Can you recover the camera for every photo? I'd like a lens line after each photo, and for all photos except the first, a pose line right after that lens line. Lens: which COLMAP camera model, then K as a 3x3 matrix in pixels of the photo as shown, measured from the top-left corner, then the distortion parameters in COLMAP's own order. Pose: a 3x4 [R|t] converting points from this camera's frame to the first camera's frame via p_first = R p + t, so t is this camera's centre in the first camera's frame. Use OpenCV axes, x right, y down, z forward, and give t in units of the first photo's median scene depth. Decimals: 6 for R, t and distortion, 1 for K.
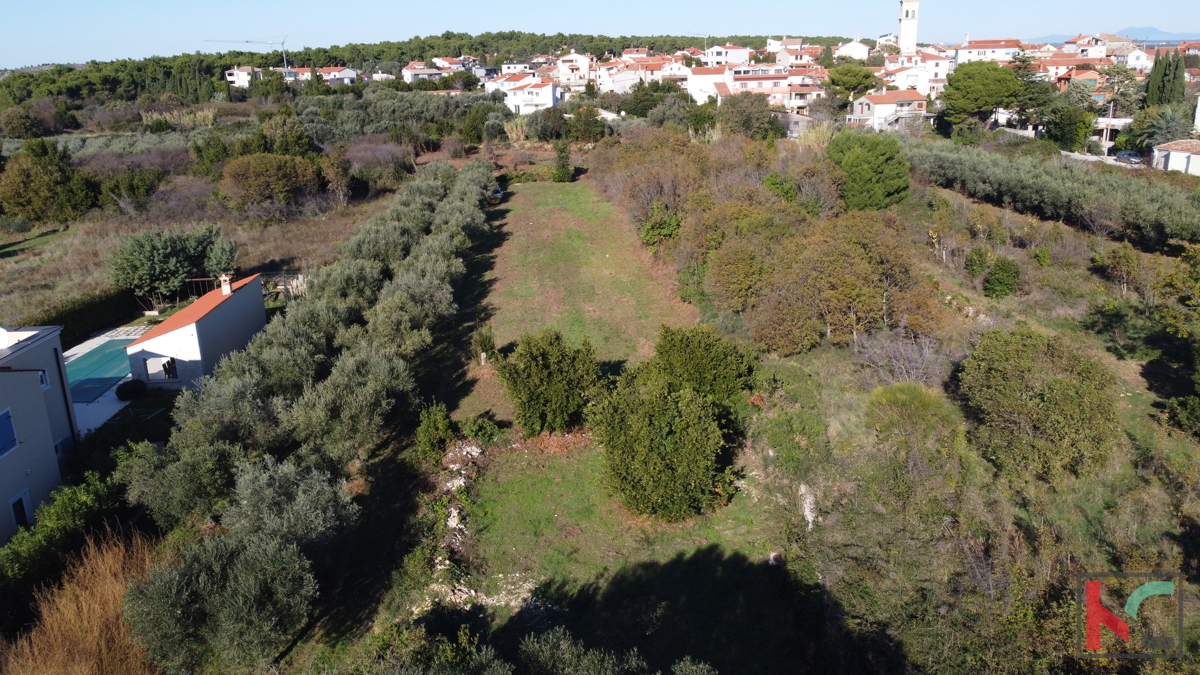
lens RADIAL K [[910.5, 0, 601.8], [0, 910.5, 338.5], [0, 0, 1]] dist [0.008117, -0.007974]
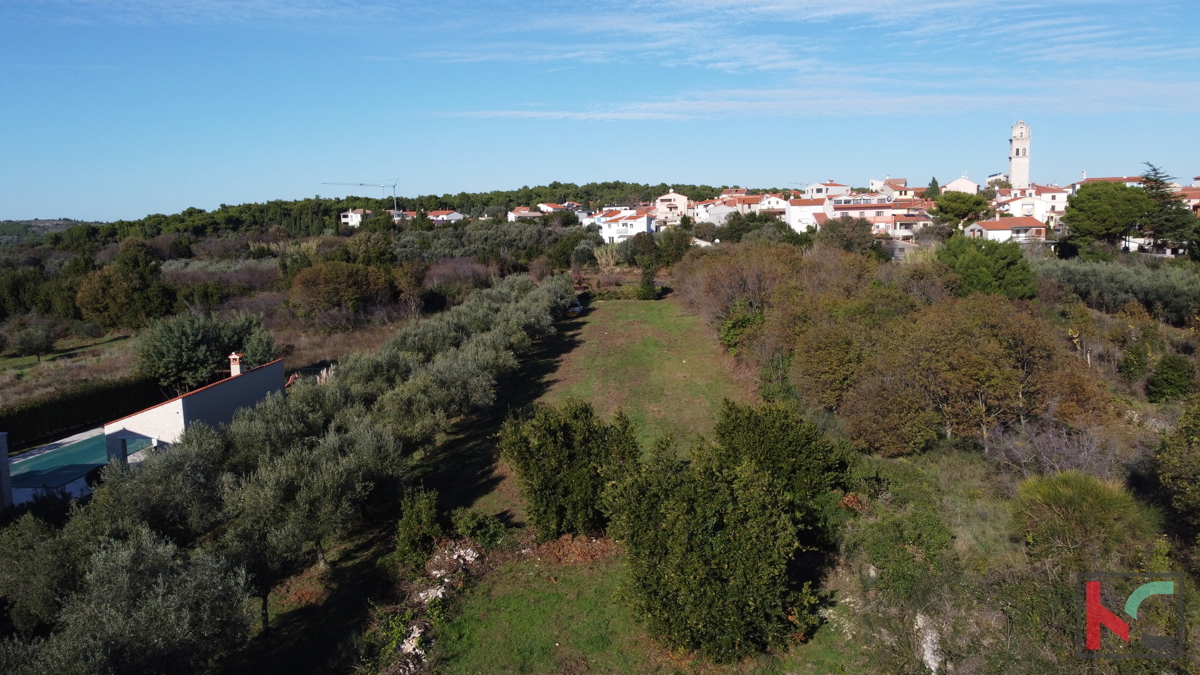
lens RADIAL K [[910.5, 0, 600.0], [0, 910.5, 337.4], [0, 0, 1]] dist [0.008117, -0.007974]
pose [[0.993390, 0.013772, -0.113956, 0.026654], [-0.032115, 0.986474, -0.160738, 0.032963], [0.110201, 0.163335, 0.980397, 0.125163]]
